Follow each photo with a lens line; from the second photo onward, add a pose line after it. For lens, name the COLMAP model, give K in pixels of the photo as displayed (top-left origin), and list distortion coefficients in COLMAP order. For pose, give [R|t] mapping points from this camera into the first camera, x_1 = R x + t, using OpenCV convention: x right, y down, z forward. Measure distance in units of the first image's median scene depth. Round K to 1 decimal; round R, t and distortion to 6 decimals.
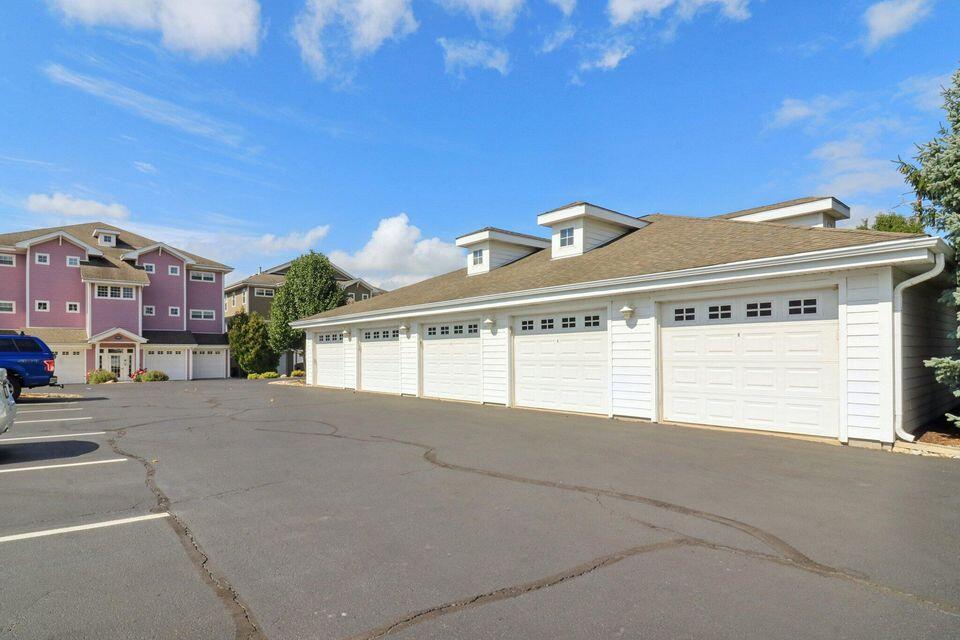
lens RADIAL K [[504.9, 0, 472.1], [0, 504.9, 351.1], [0, 0, 1]] dist [-0.002015, -0.000726]
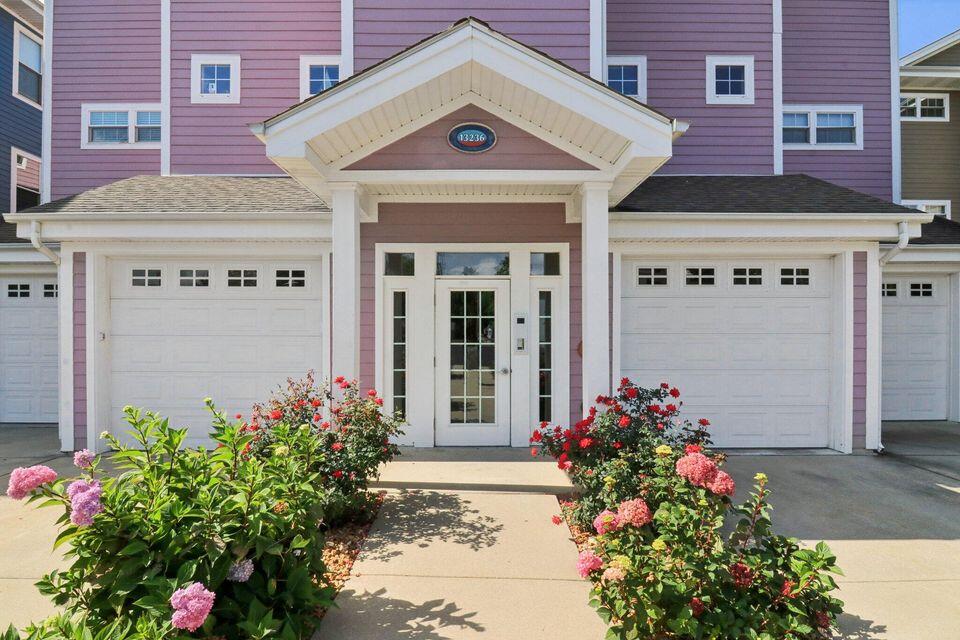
lens RADIAL K [[506.7, 0, 478.3], [0, 506.7, 328.8], [0, 0, 1]] dist [-0.006941, -0.000748]
pose [[0.751580, -0.002956, -0.659636, -0.600167], [0.004583, 0.999989, 0.000742, 0.021177], [0.659626, -0.003581, 0.751585, 0.882467]]
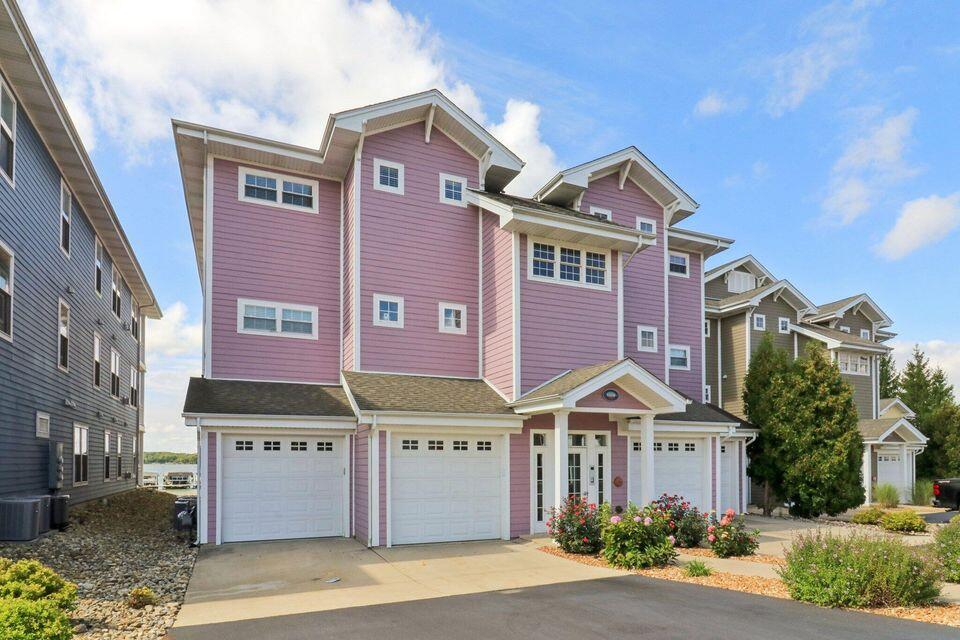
lens RADIAL K [[555.0, 0, 472.2], [0, 555.0, 442.2], [0, 0, 1]] dist [0.000875, 0.000155]
pose [[0.953742, -0.006790, -0.300550, -0.663721], [0.000537, 0.999782, -0.020884, 0.008871], [0.300626, 0.019756, 0.953538, 0.635587]]
